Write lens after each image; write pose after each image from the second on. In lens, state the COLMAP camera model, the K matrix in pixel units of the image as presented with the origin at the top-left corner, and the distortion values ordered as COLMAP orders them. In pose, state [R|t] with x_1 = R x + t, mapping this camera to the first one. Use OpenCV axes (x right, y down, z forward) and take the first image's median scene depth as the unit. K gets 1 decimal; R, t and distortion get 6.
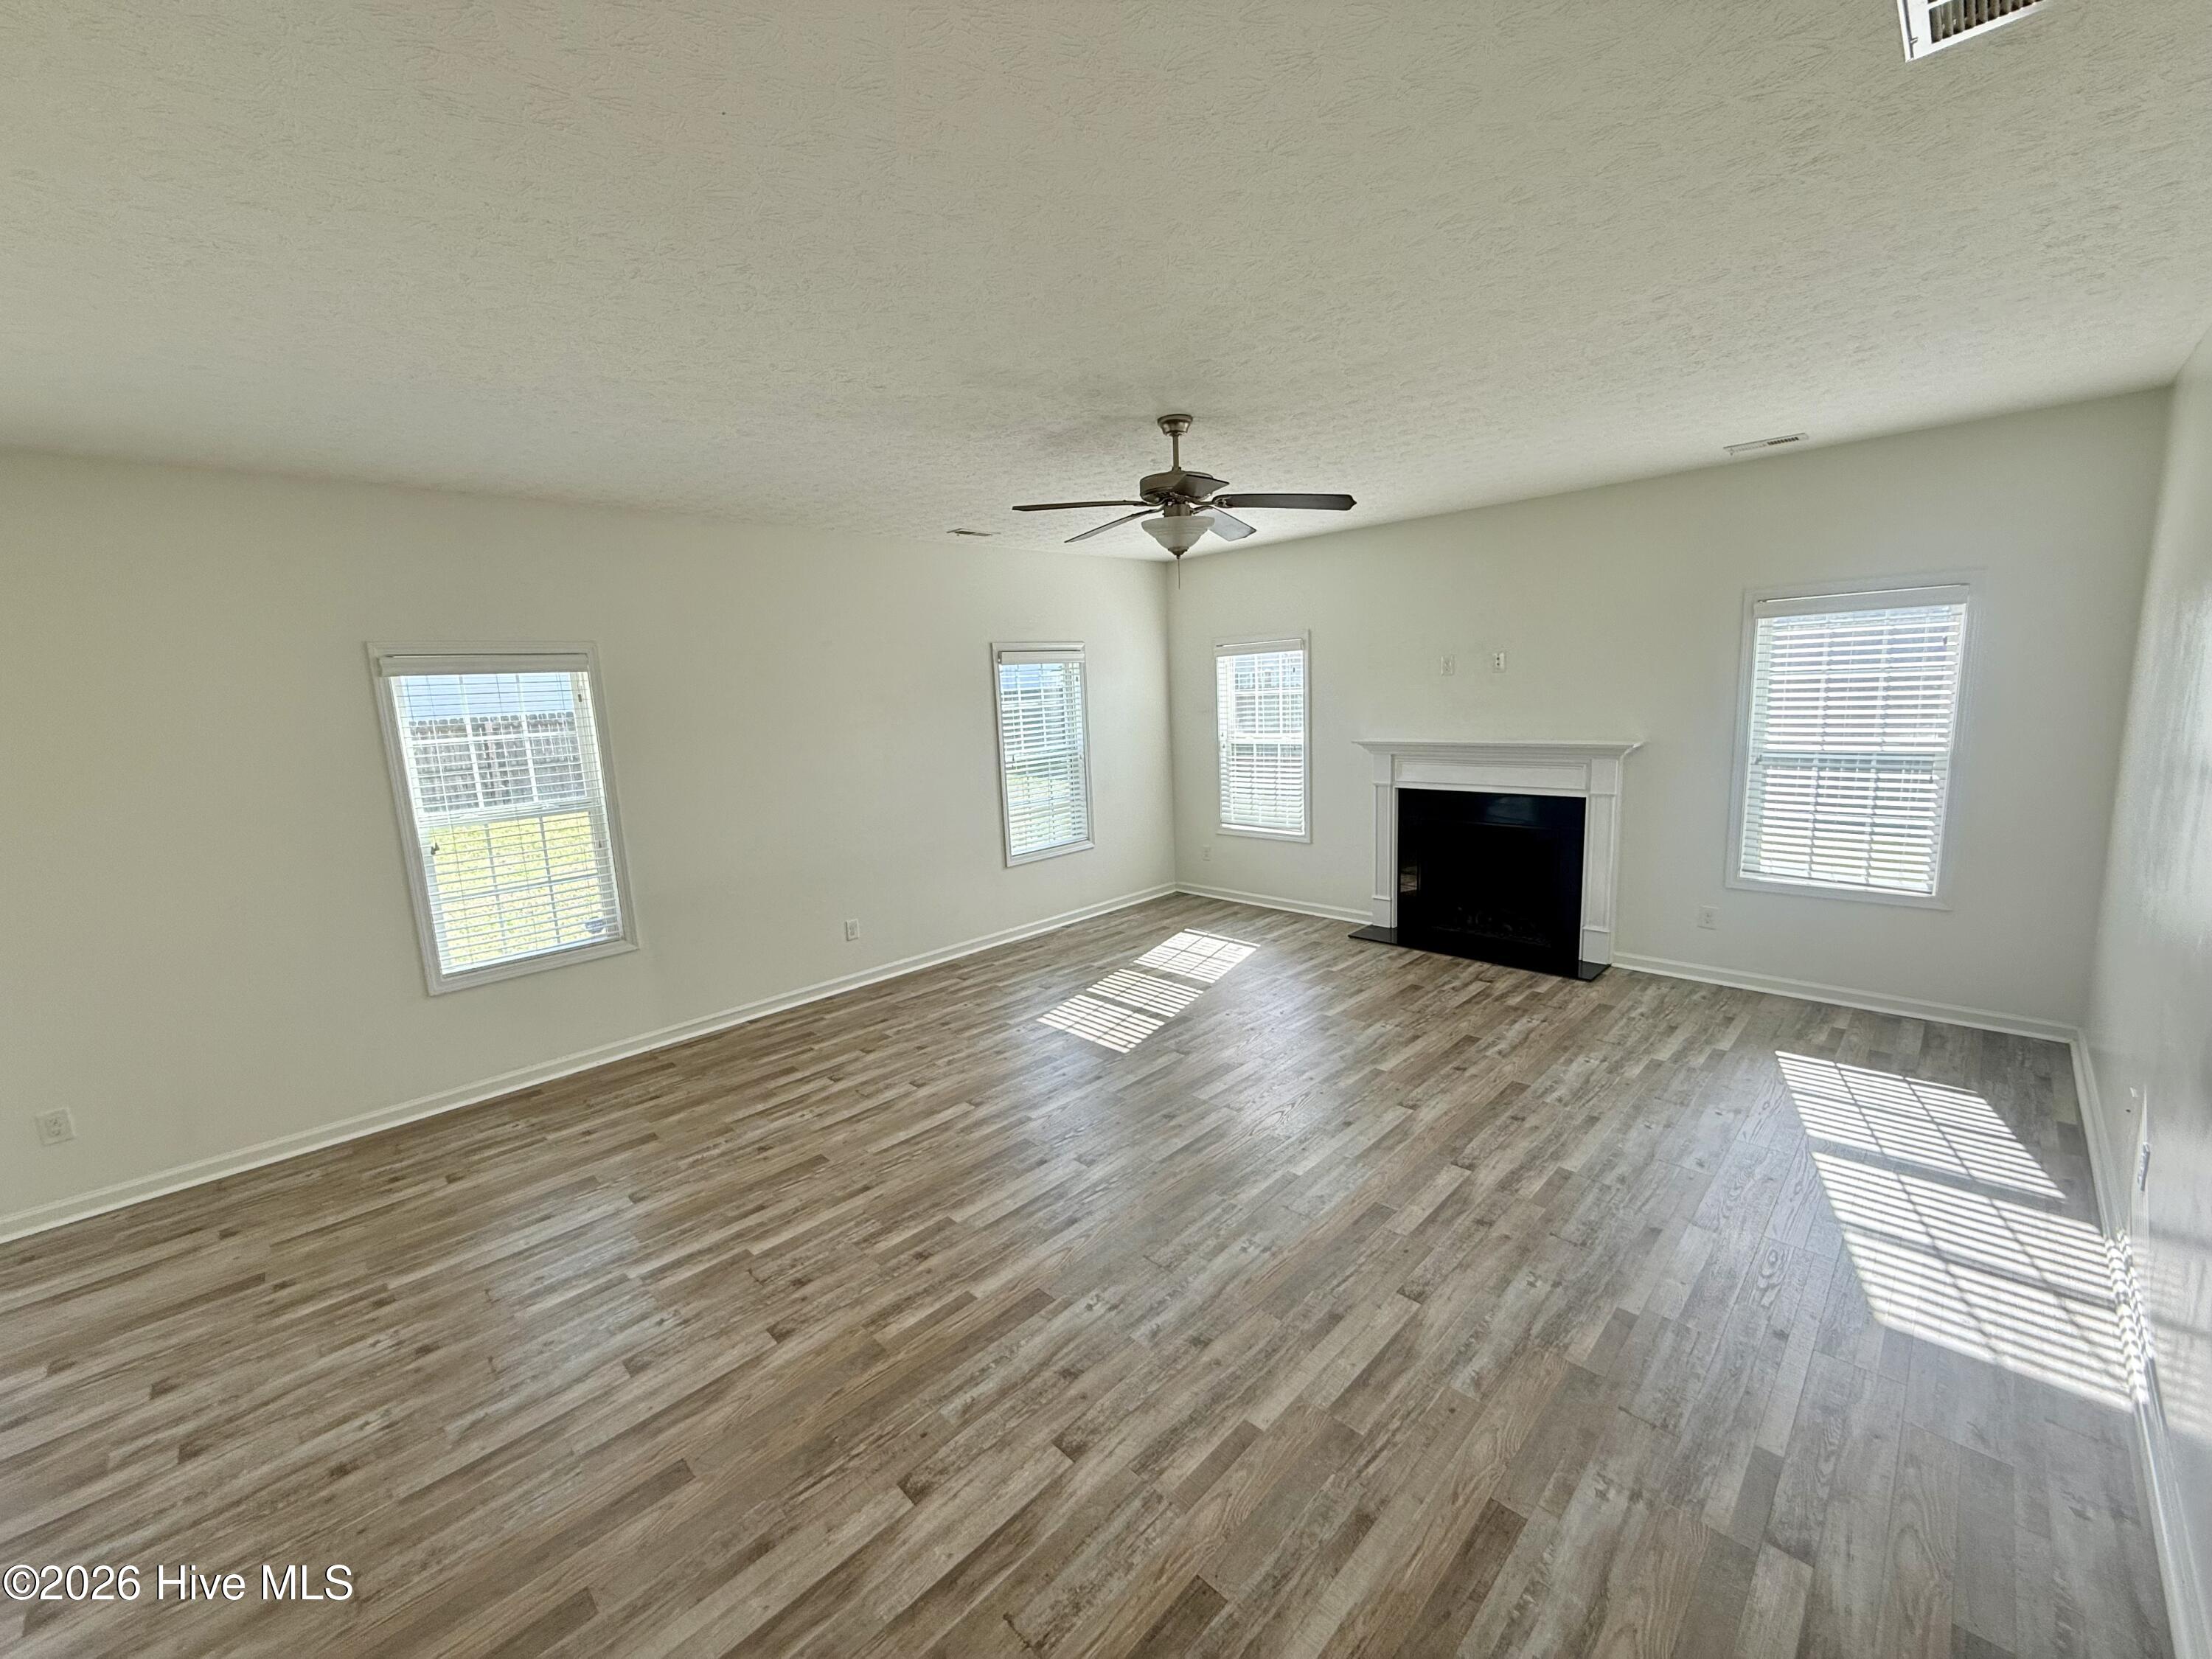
lens RADIAL K [[886.5, 0, 1110.5], [0, 886.5, 833.2], [0, 0, 1]] dist [-0.001603, 0.000366]
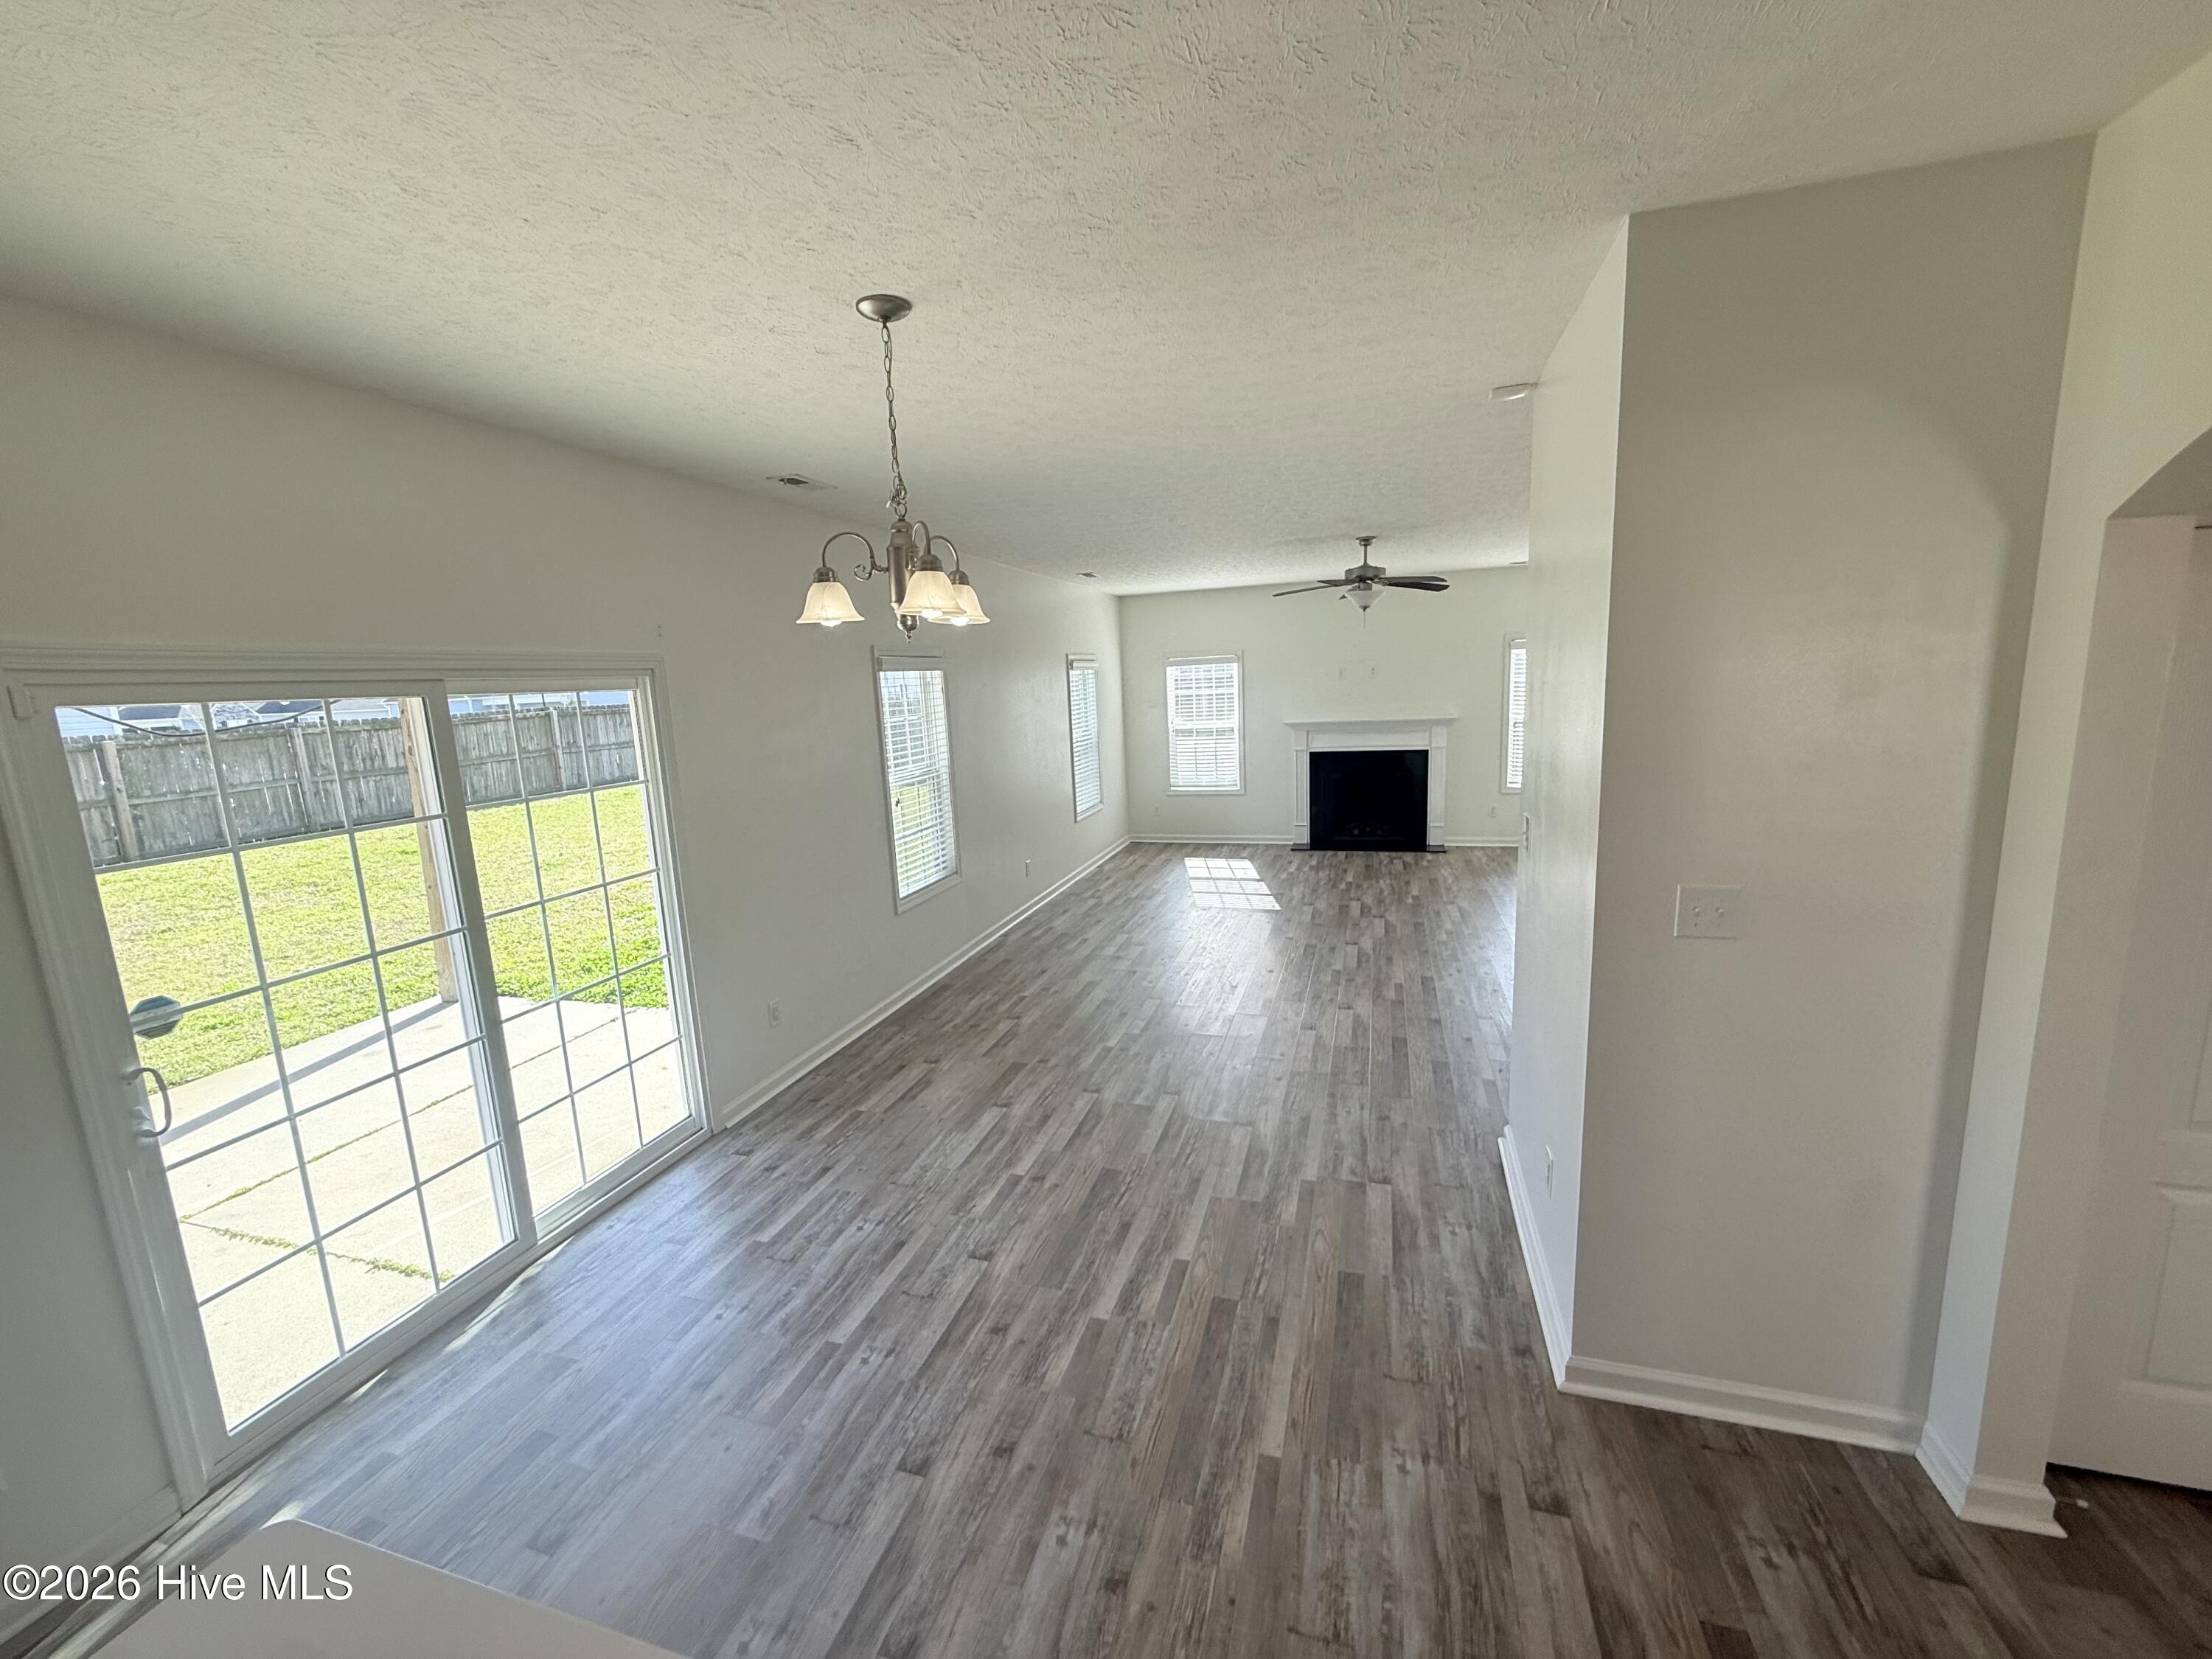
lens RADIAL K [[886.5, 0, 1103.9], [0, 886.5, 834.0], [0, 0, 1]] dist [-0.001603, 0.000366]
pose [[0.882288, -0.075354, 0.464639, -1.259301], [0.082480, 0.996580, 0.005003, 0.095537], [-0.463427, 0.033910, 0.885486, -0.358372]]
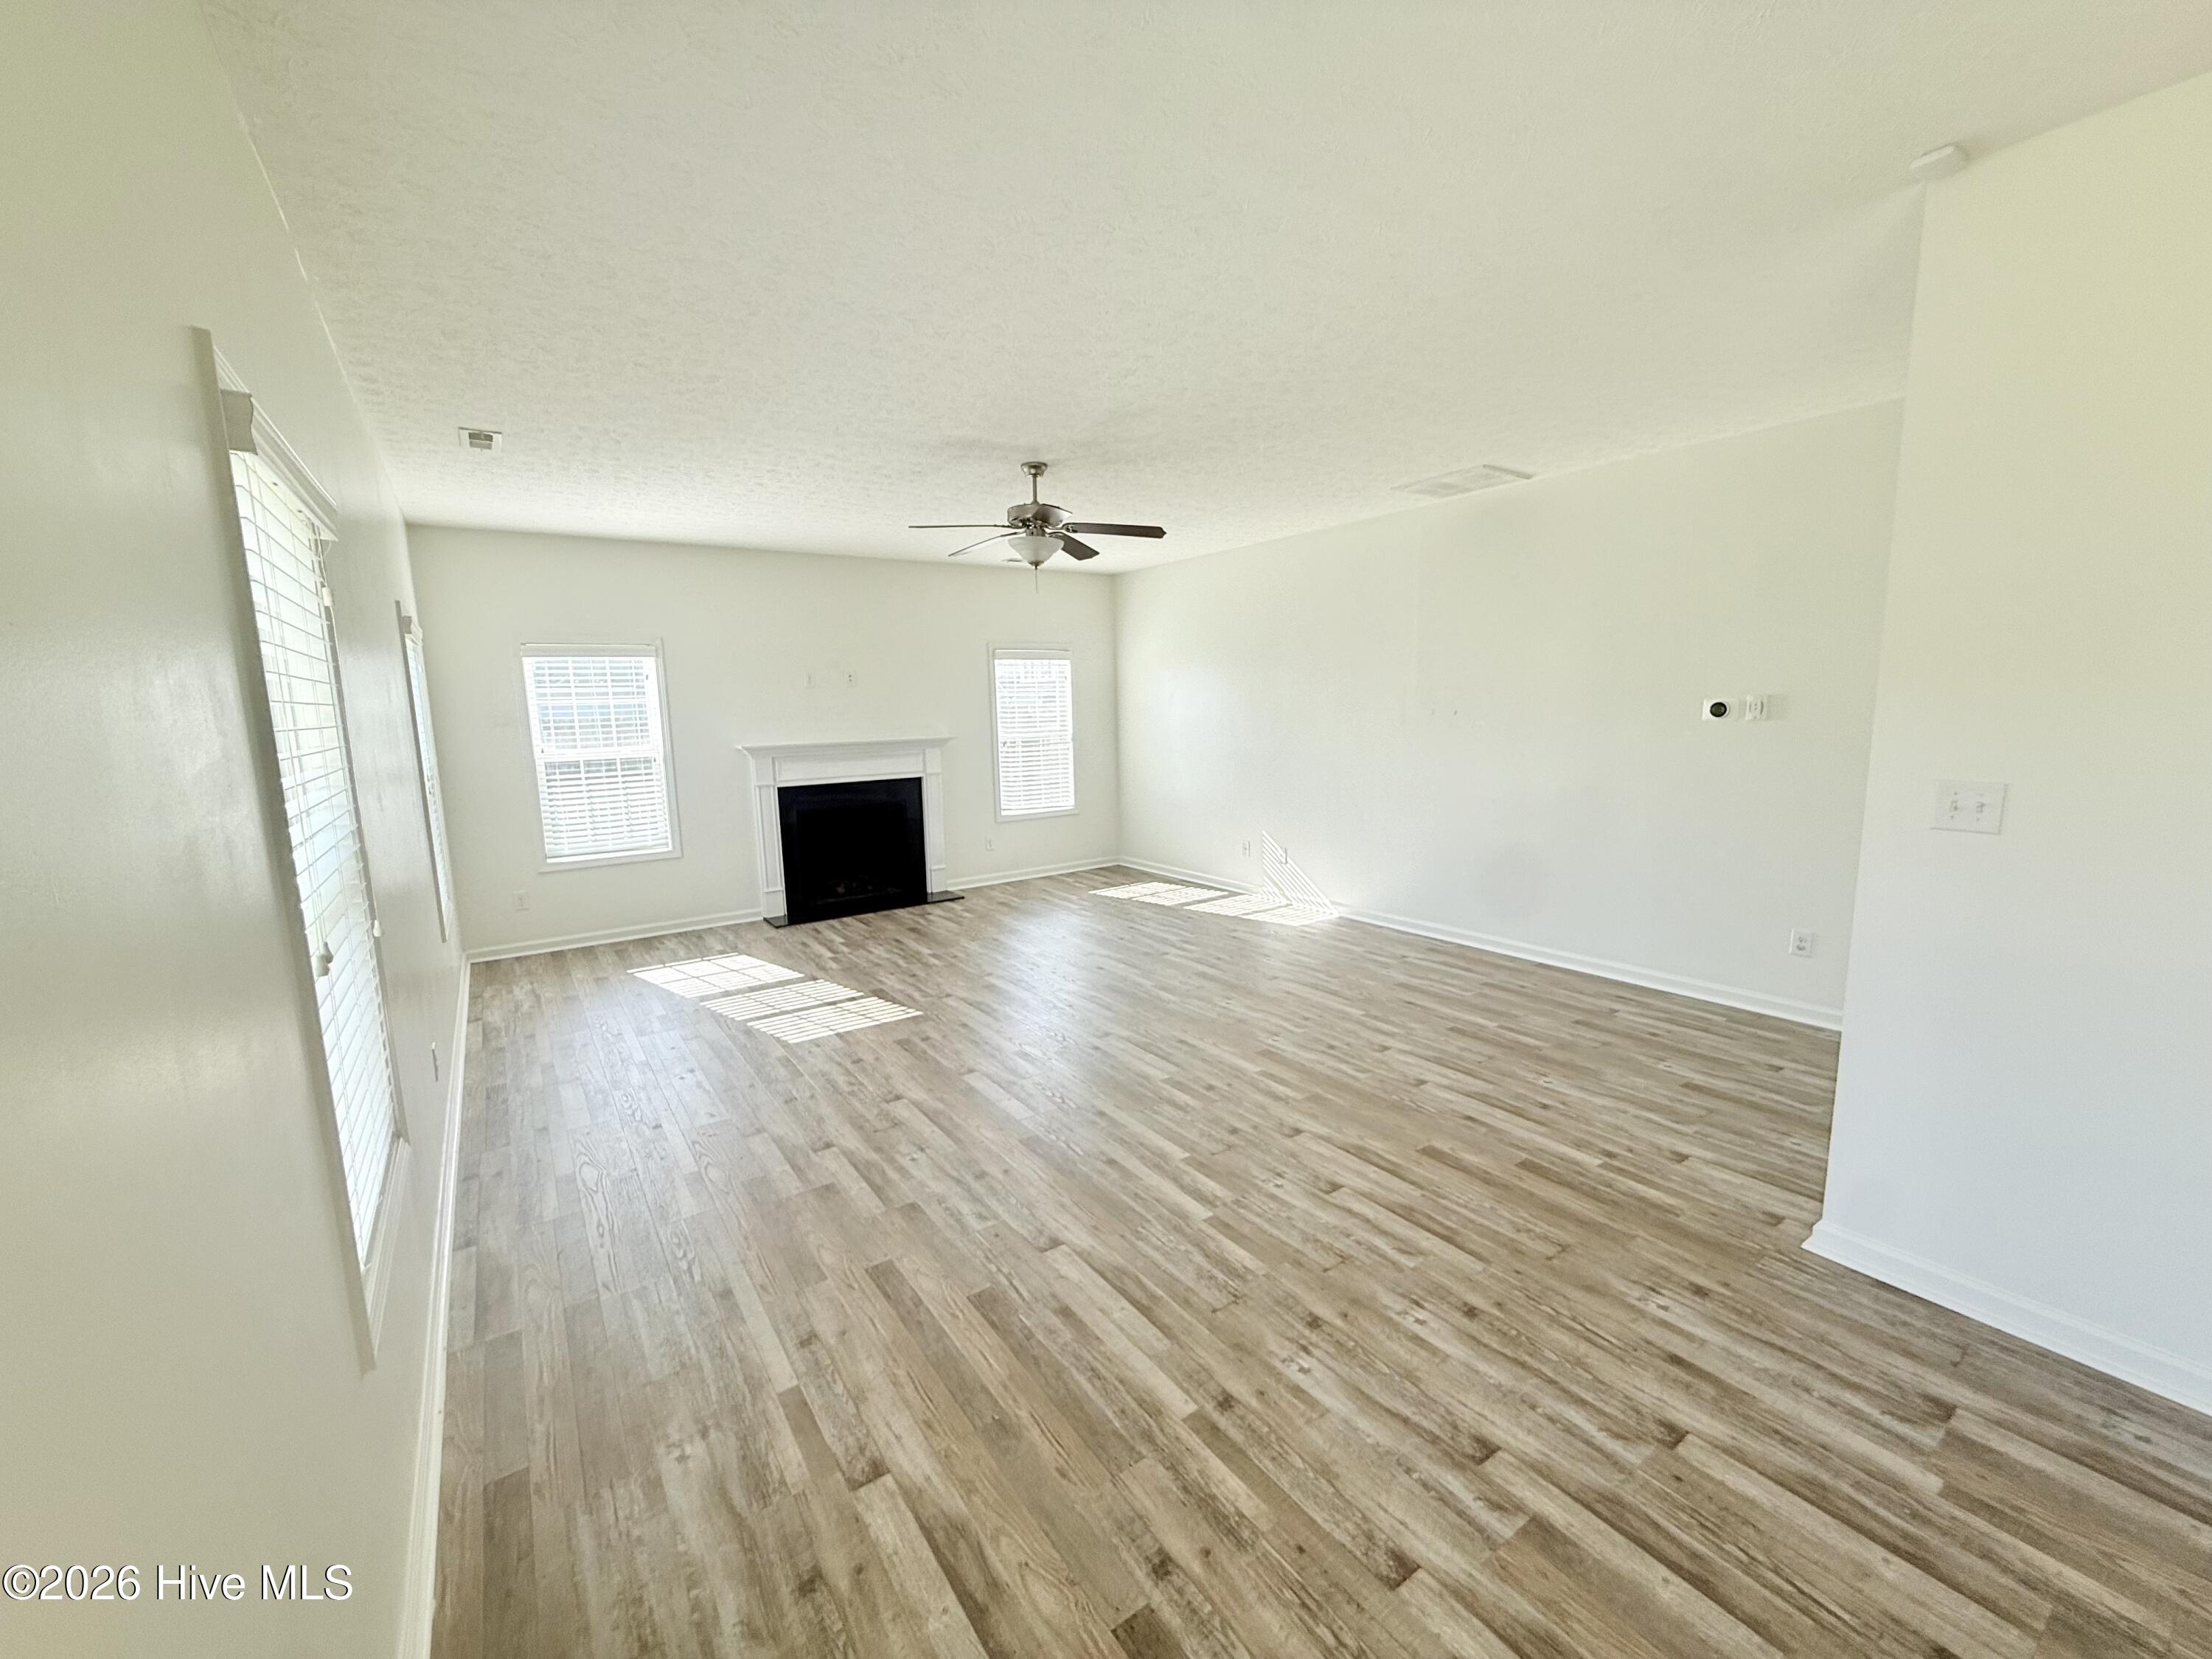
lens RADIAL K [[886.5, 0, 1097.9], [0, 886.5, 826.1], [0, 0, 1]] dist [-0.001603, 0.000366]
pose [[0.178043, -0.094370, 0.979487, -1.197106], [0.178901, 0.981906, 0.062083, 0.000081], [-0.967623, 0.164178, 0.191704, 0.700155]]
